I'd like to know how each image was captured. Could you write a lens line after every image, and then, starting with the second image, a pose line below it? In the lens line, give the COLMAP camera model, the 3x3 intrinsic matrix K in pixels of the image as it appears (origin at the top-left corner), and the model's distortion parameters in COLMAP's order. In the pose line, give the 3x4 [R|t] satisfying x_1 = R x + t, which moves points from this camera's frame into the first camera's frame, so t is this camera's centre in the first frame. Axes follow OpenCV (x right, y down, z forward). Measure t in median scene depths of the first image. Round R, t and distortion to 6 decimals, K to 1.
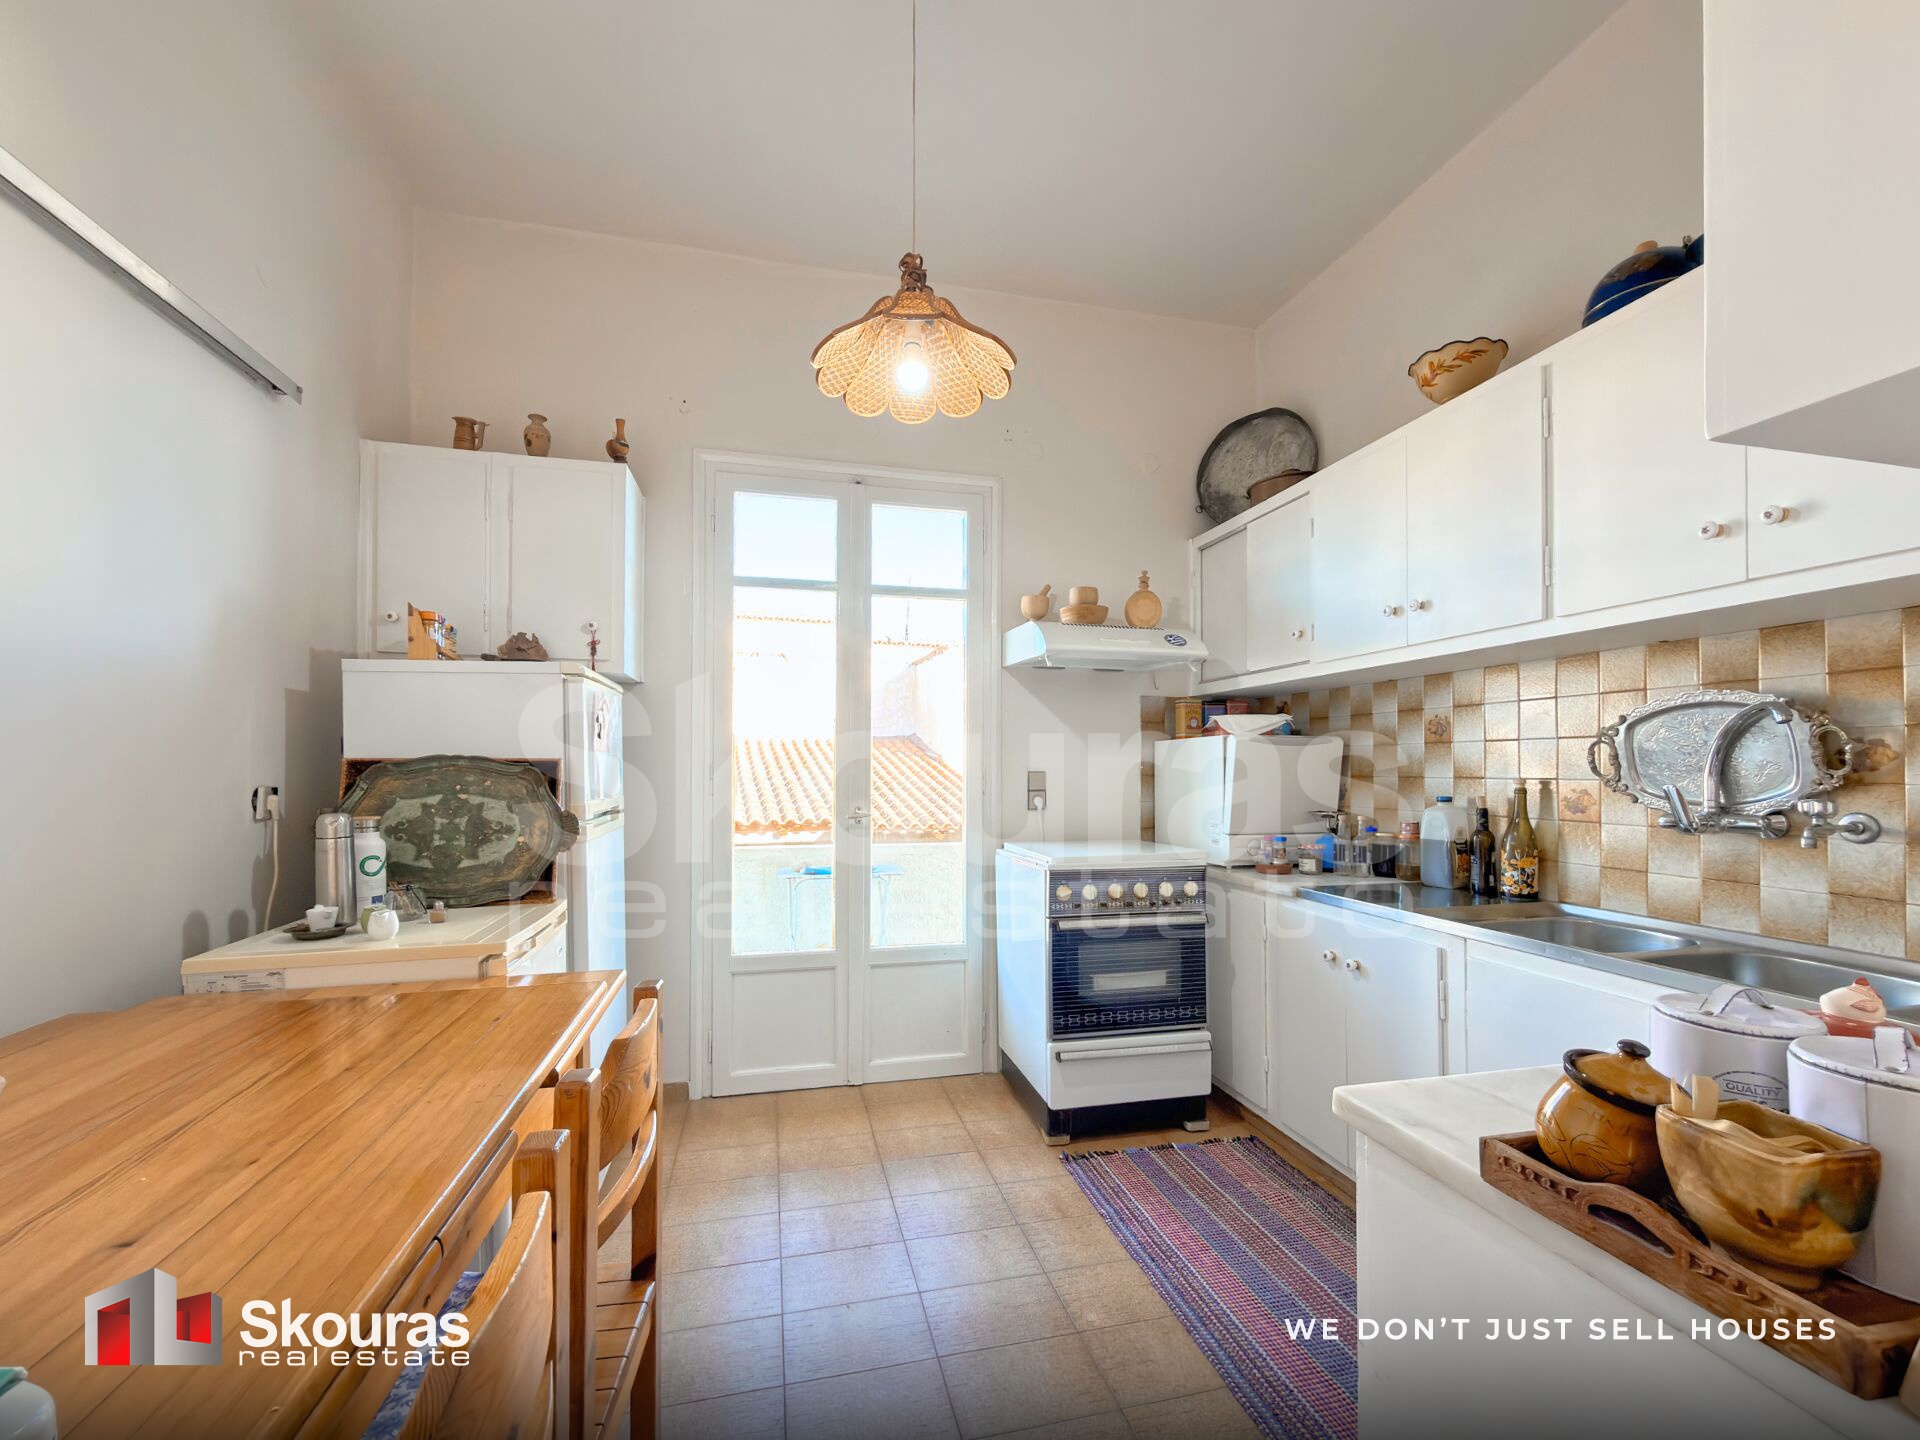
lens RADIAL K [[785.4, 0, 960.3], [0, 785.4, 755.9], [0, 0, 1]] dist [0.000391, -0.000056]
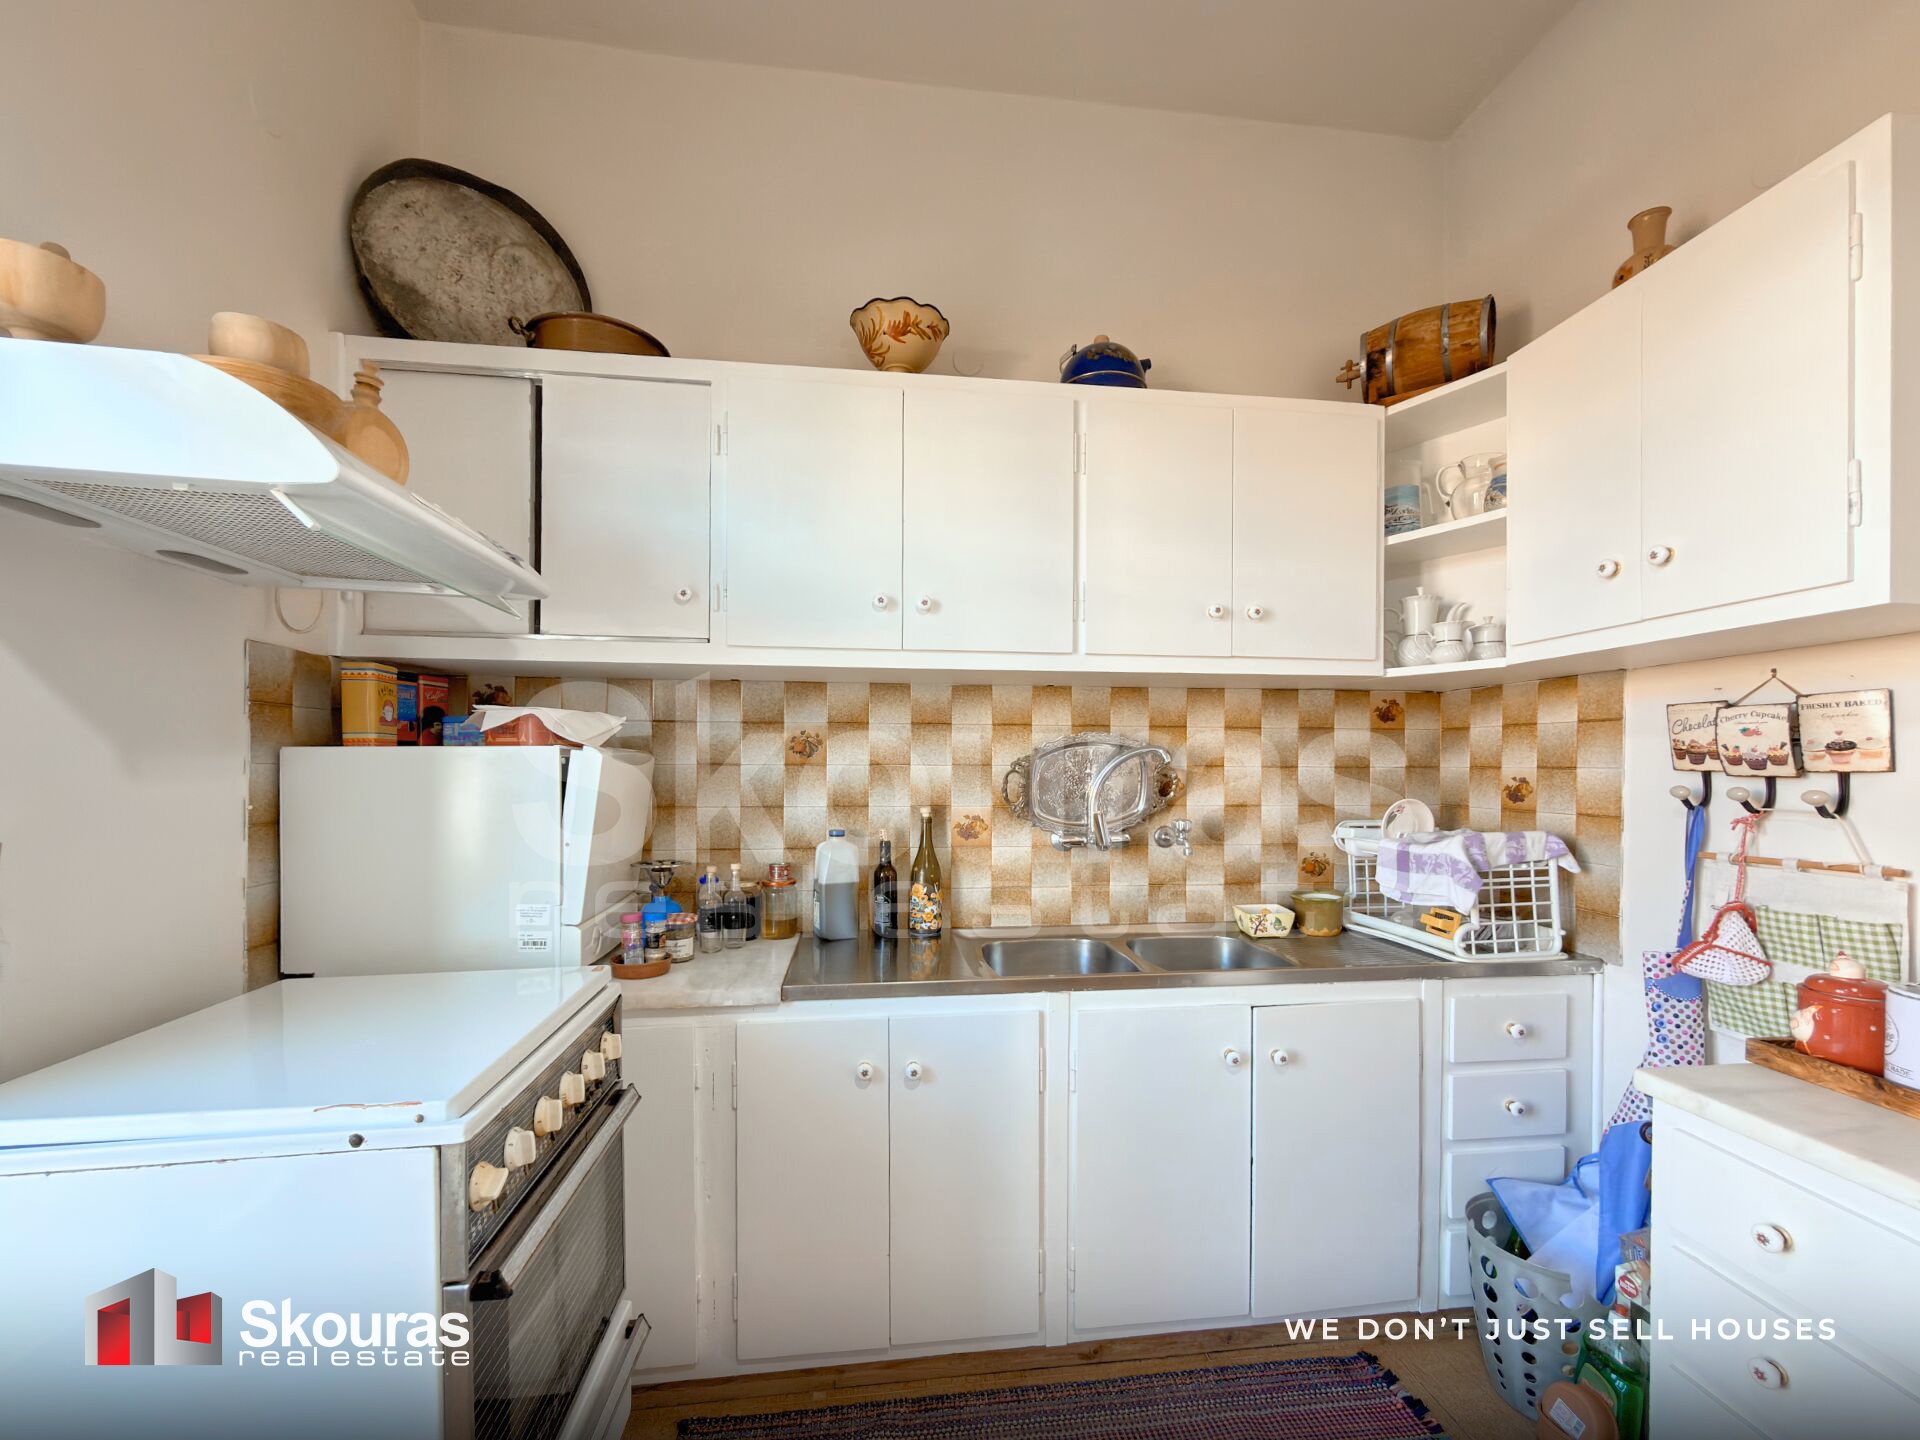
lens RADIAL K [[782.3, 0, 960.2], [0, 782.3, 767.1], [0, 0, 1]] dist [0.000116, 0.000068]
pose [[0.114253, -0.003576, 0.993445, -0.198252], [-0.019128, 0.999800, 0.005799, -0.022724], [-0.993268, -0.019665, 0.114161, 0.756365]]
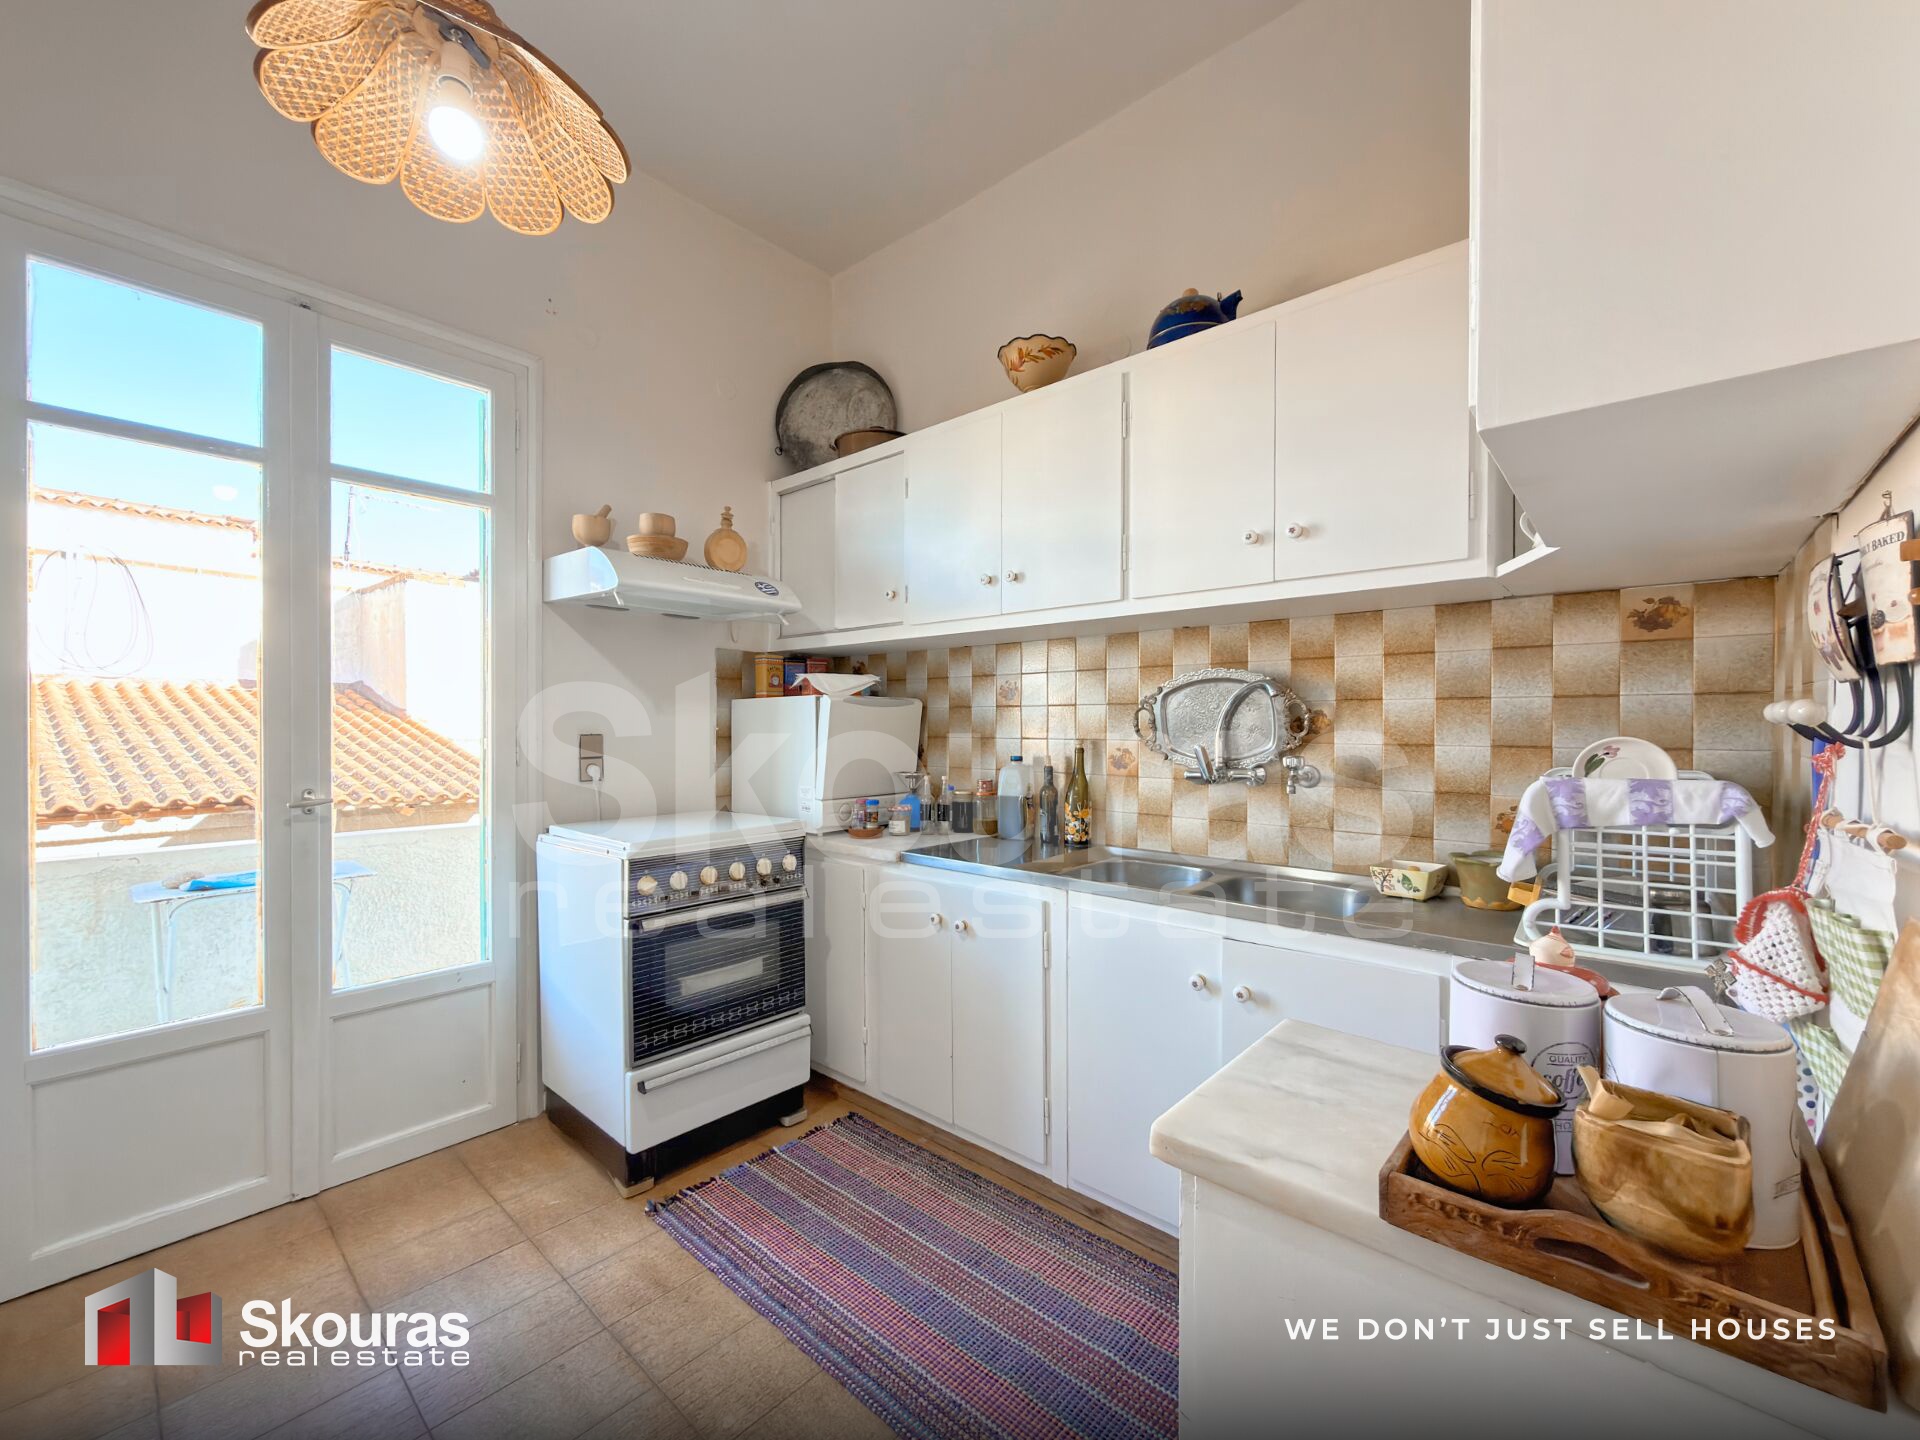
lens RADIAL K [[772.1, 0, 958.7], [0, 772.1, 727.5], [0, 0, 1]] dist [-0.001407, 0.000101]
pose [[0.820584, -0.003372, 0.571516, -0.060391], [-0.008398, 0.999803, 0.017957, -0.006239], [-0.571464, -0.019535, 0.820394, 0.163627]]
